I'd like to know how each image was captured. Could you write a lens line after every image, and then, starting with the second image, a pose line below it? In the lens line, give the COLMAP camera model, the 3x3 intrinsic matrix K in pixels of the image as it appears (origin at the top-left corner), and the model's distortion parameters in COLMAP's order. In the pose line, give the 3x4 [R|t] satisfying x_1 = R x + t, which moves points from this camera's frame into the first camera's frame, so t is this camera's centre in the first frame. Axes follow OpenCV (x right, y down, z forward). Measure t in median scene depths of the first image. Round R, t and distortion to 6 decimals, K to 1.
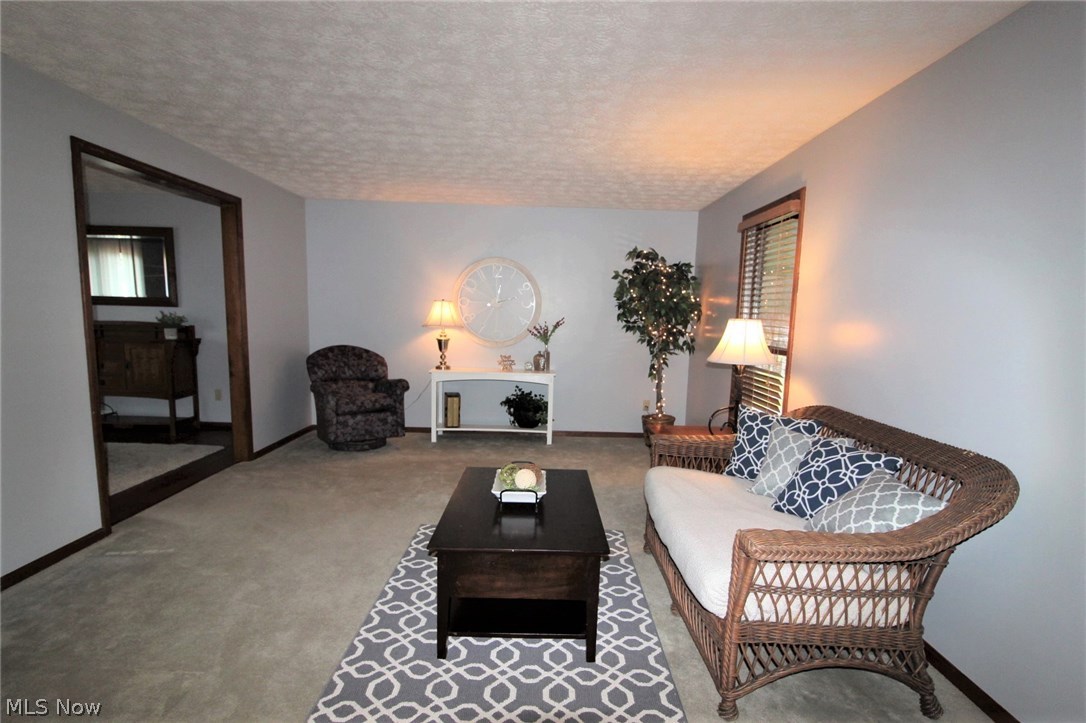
lens RADIAL K [[583.5, 0, 546.7], [0, 583.5, 395.5], [0, 0, 1]] dist [-0.001195, -0.000297]
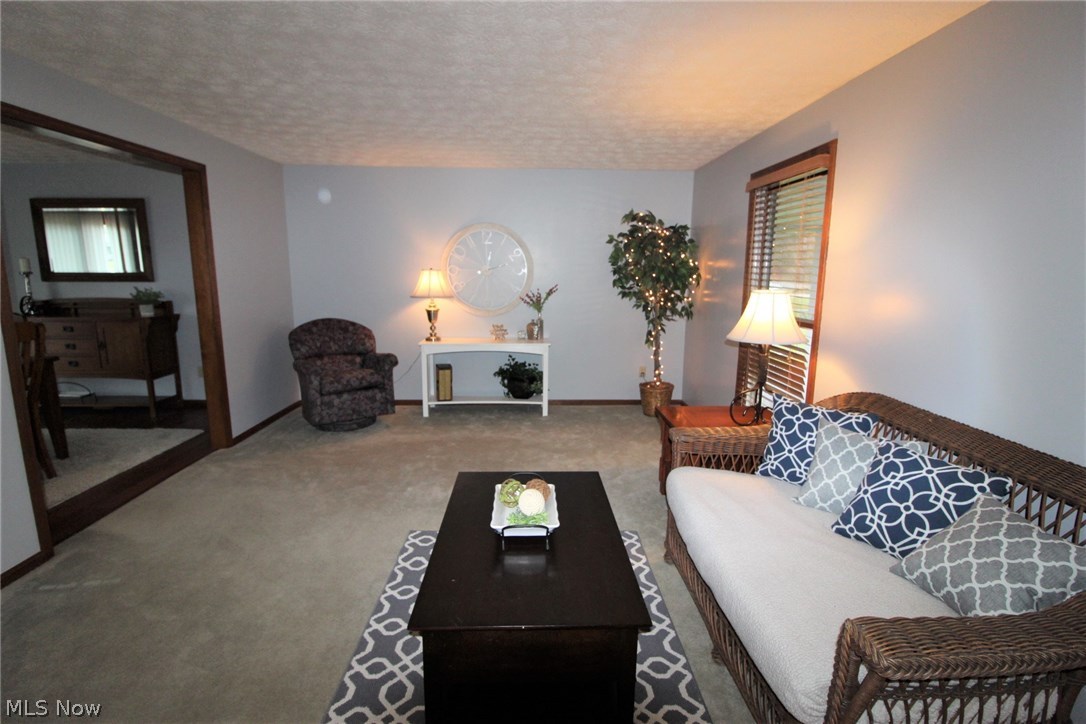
lens RADIAL K [[533.0, 0, 543.0], [0, 533.0, 362.0], [0, 0, 1]] dist [0.000328, -0.011782]
pose [[0.999564, -0.023698, 0.017614, -0.016200], [0.023142, 0.999247, 0.031143, -0.042309], [-0.018339, -0.030722, 0.999360, 0.145998]]
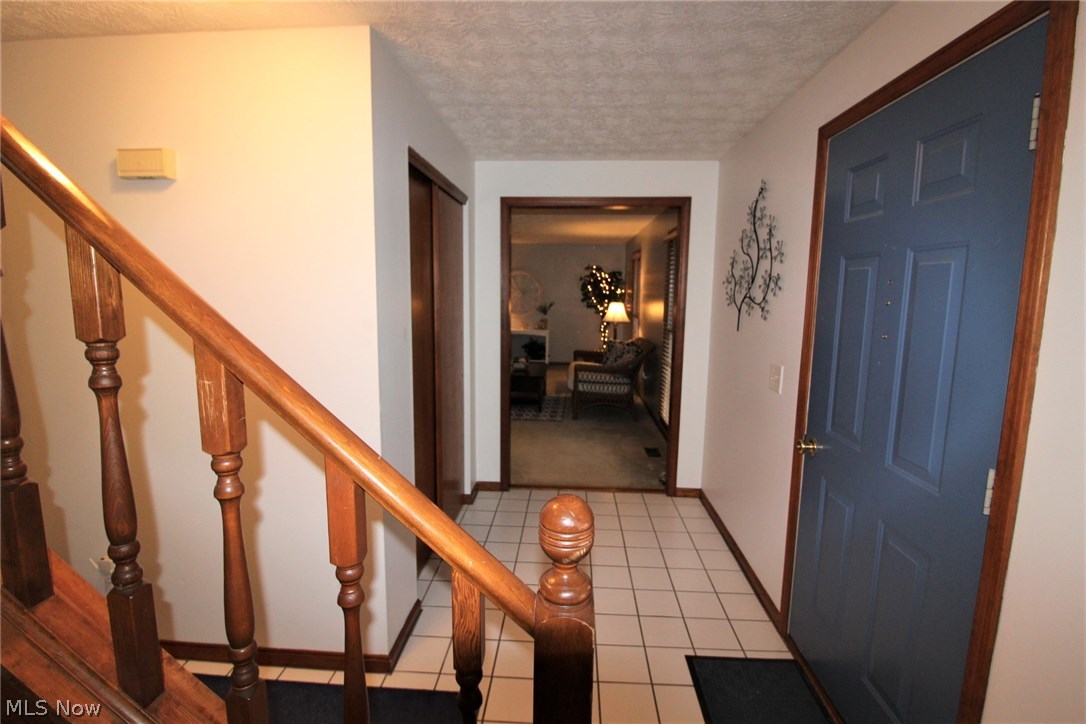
lens RADIAL K [[533.0, 0, 543.0], [0, 533.0, 362.0], [0, 0, 1]] dist [0.000328, -0.011782]
pose [[0.997068, -0.001908, -0.076500, 0.157785], [0.001064, 0.999938, -0.011072, 0.105490], [0.076517, 0.010958, 0.997008, -0.913980]]
